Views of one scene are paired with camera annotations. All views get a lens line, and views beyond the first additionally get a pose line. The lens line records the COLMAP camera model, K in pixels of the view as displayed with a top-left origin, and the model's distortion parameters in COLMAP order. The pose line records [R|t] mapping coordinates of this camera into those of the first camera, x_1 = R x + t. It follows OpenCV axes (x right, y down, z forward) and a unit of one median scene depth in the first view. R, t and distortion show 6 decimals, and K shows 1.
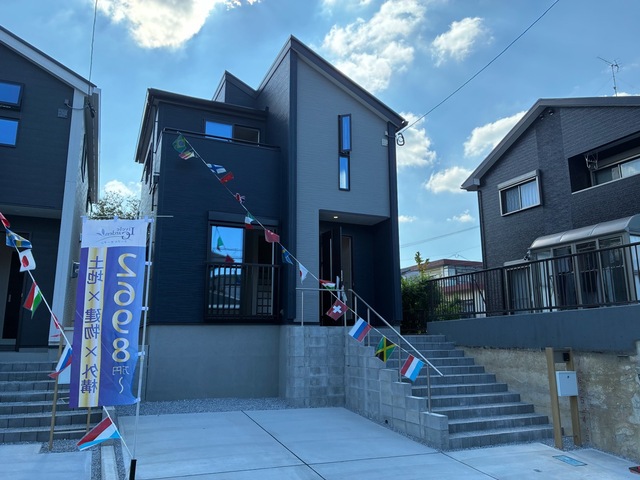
lens RADIAL K [[489.5, 0, 324.7], [0, 489.5, 245.1], [0, 0, 1]] dist [0.032844, -0.001245]
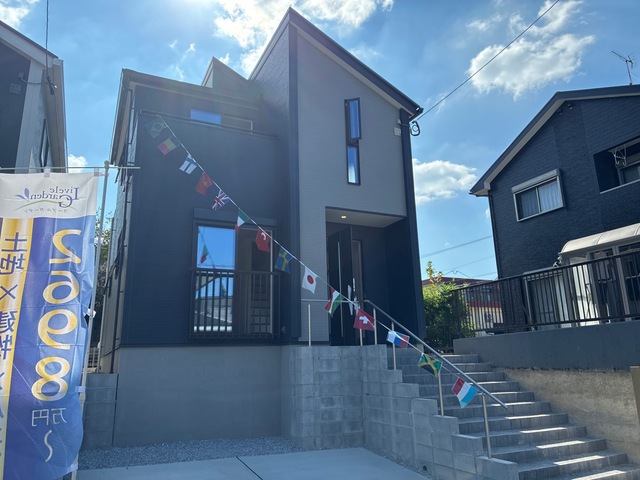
lens RADIAL K [[481.8, 0, 320.0], [0, 481.8, 240.0], [0, 0, 1]] dist [0.027176, -0.000080]
pose [[0.999624, -0.014746, 0.023121, -0.041561], [0.016160, 0.997931, -0.062233, 0.036873], [-0.022155, 0.062583, 0.997794, 0.176236]]
